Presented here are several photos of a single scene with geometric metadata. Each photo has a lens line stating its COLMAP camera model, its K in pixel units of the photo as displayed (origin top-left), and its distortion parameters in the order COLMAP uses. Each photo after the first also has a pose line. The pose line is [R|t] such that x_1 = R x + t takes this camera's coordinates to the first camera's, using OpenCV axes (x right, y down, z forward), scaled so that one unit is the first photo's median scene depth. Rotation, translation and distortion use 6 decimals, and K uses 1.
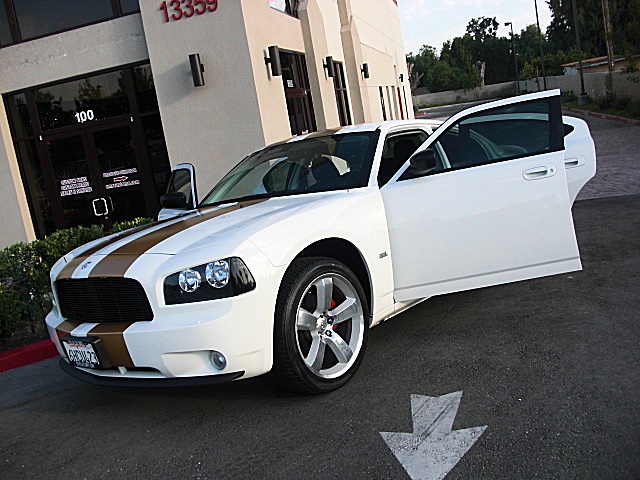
lens RADIAL K [[638.9, 0, 320.0], [0, 638.9, 240.0], [0, 0, 1]] dist [-0.205181, 0.176411]
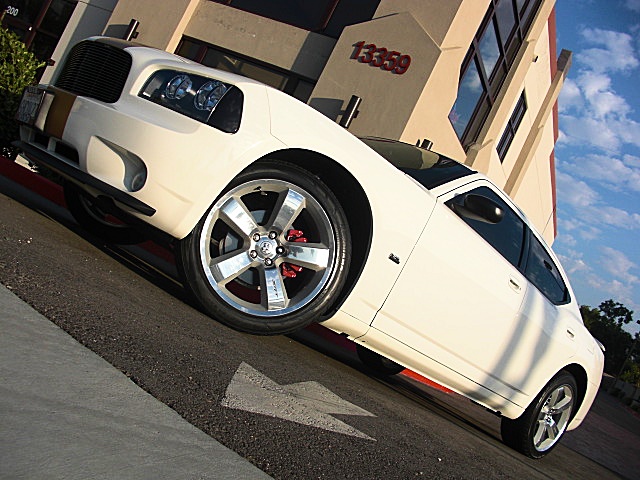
lens RADIAL K [[631.8, 0, 310.6], [0, 631.8, 244.6], [0, 0, 1]] dist [-0.195412, 0.163581]
pose [[0.796317, 0.570398, -0.201309, 0.065380], [-0.601180, 0.783083, -0.159259, 0.078567], [0.066801, 0.247844, 0.966494, 0.092059]]
